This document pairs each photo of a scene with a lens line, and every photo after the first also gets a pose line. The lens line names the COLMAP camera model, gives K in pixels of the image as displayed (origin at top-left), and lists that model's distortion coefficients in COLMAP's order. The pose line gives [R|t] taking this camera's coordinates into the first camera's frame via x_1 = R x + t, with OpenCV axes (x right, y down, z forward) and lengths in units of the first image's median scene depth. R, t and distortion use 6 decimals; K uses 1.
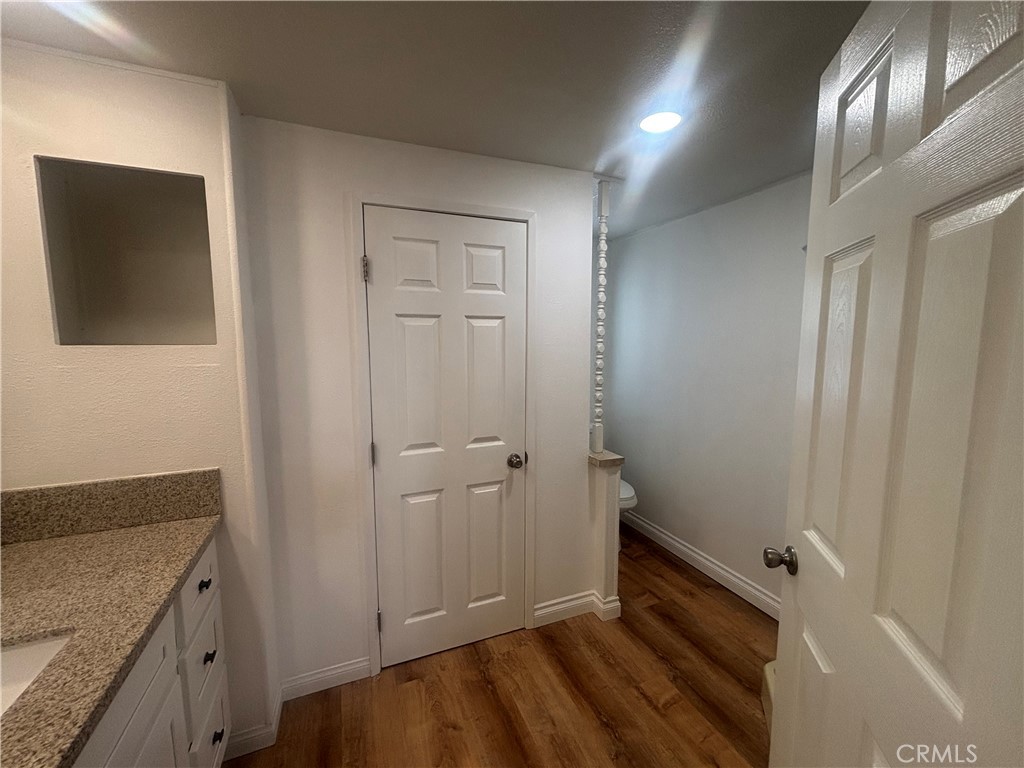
lens RADIAL K [[408.1, 0, 512.0], [0, 408.1, 384.0], [0, 0, 1]] dist [-0.001131, -0.004338]
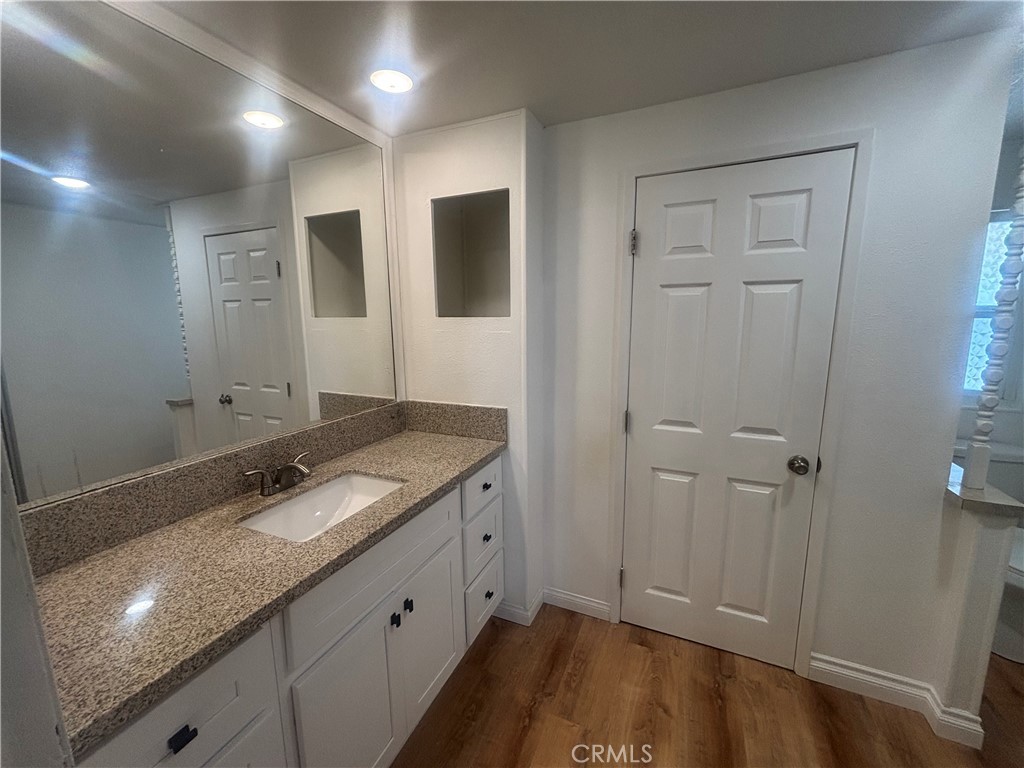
lens RADIAL K [[408.1, 0, 512.0], [0, 408.1, 384.0], [0, 0, 1]] dist [-0.001131, -0.004338]
pose [[0.680063, 0.115129, -0.724058, 0.204391], [-0.072250, 0.993310, 0.090081, 0.002288], [0.729585, -0.008947, 0.683832, 0.062884]]
